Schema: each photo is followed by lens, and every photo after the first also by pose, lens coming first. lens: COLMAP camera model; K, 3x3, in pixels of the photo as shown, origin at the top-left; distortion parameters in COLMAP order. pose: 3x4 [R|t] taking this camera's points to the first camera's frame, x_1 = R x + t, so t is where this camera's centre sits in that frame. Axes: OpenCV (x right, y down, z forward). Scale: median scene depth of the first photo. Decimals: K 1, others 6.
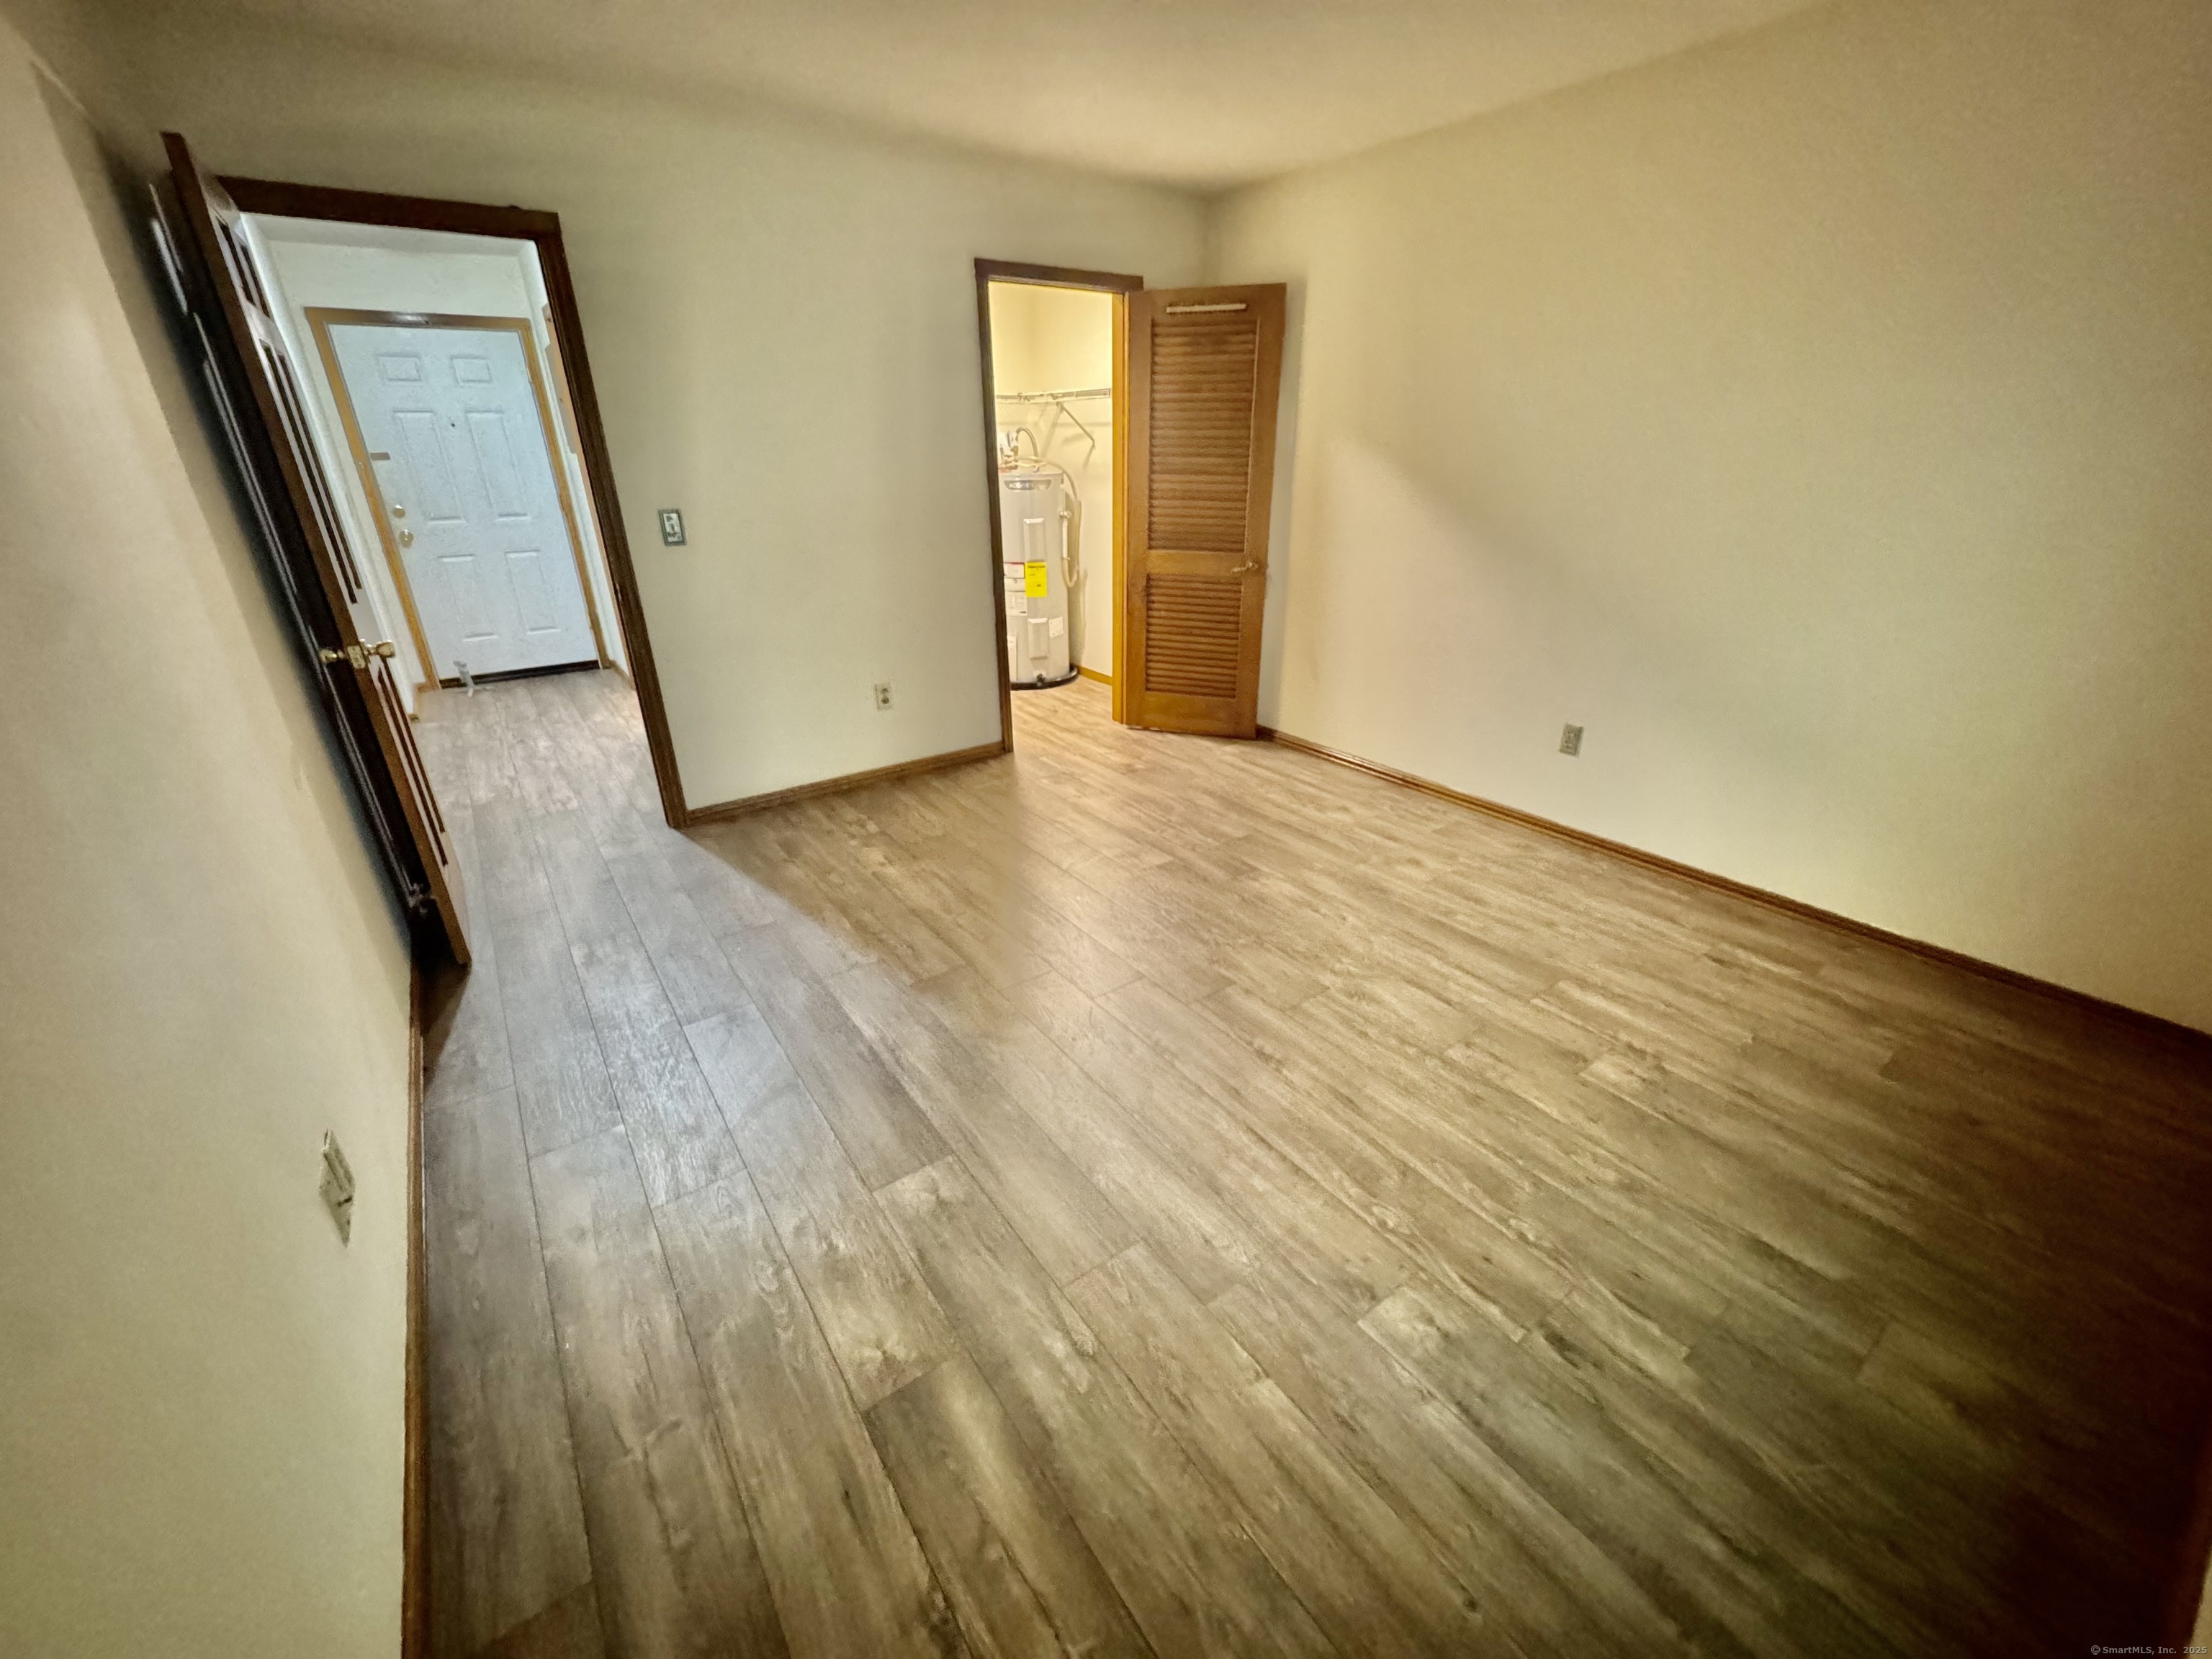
lens RADIAL K [[883.0, 0, 1103.1], [0, 883.0, 831.2], [0, 0, 1]] dist [-0.001418, 0.000181]
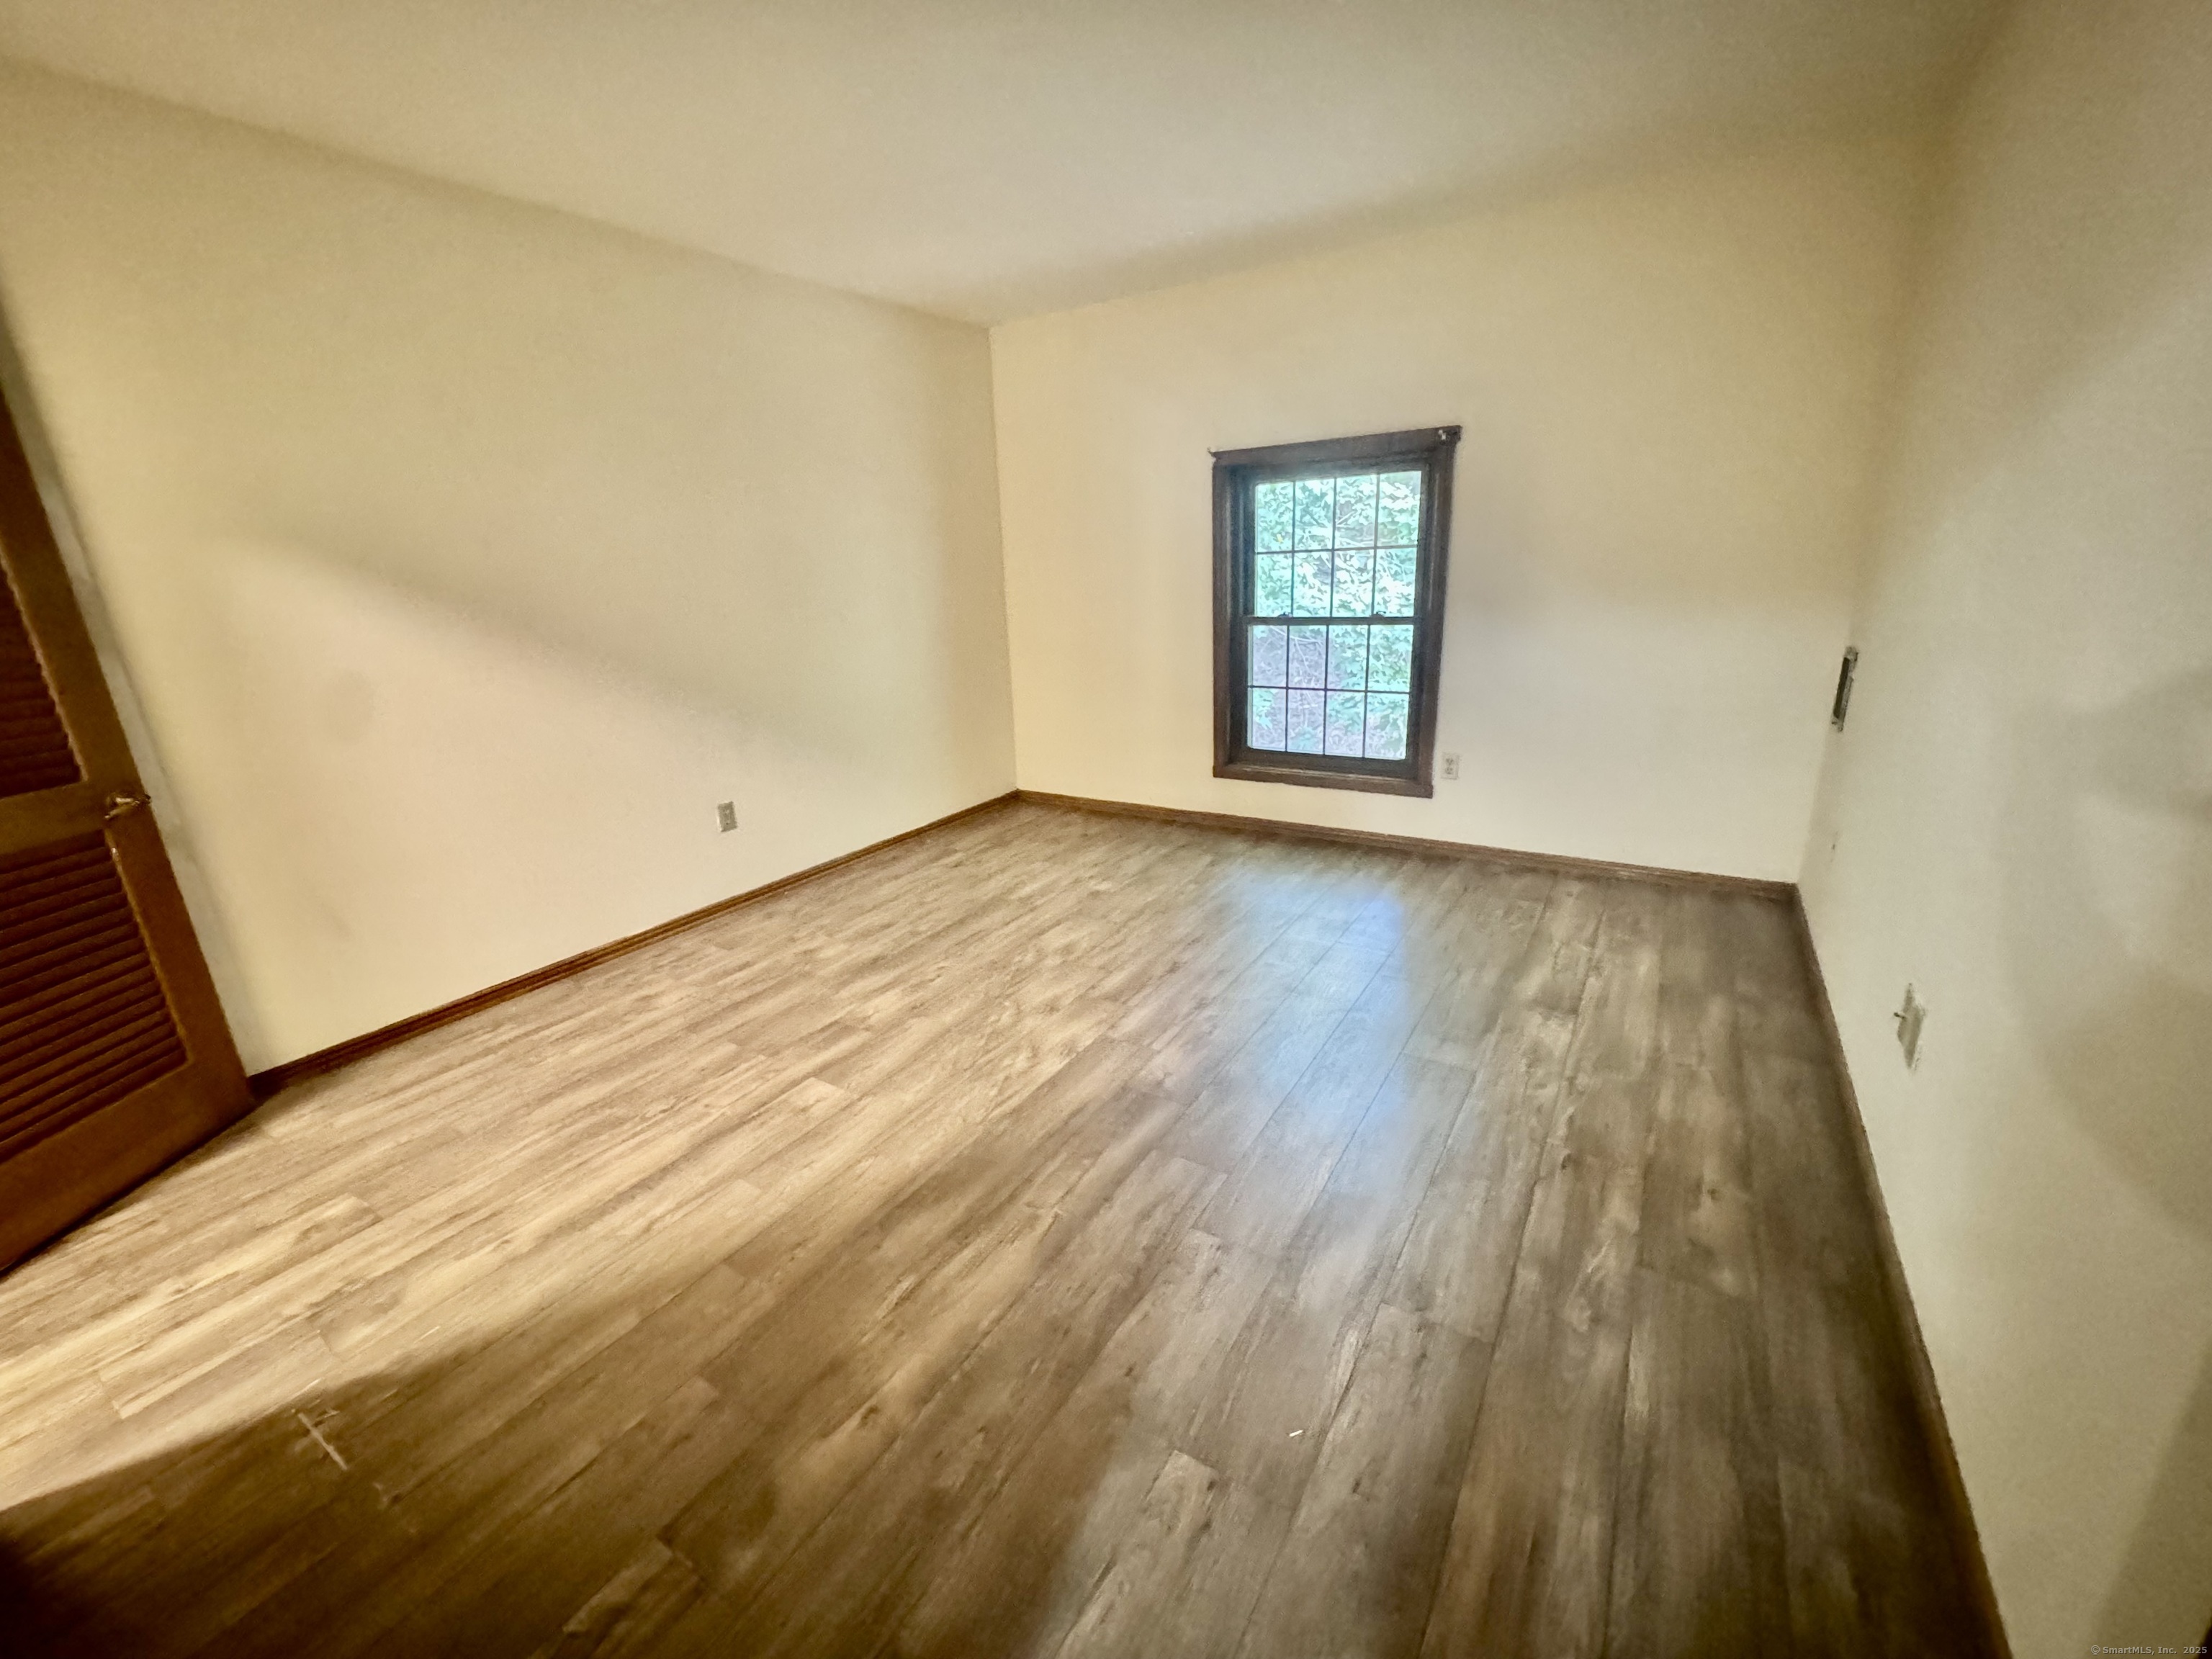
lens RADIAL K [[883.0, 0, 1101.1], [0, 883.0, 832.3], [0, 0, 1]] dist [-0.001418, 0.000181]
pose [[-0.369352, -0.242852, 0.896996, -0.595171], [0.420750, 0.816943, 0.394429, -0.311624], [-0.828582, 0.523094, -0.199560, 0.816339]]
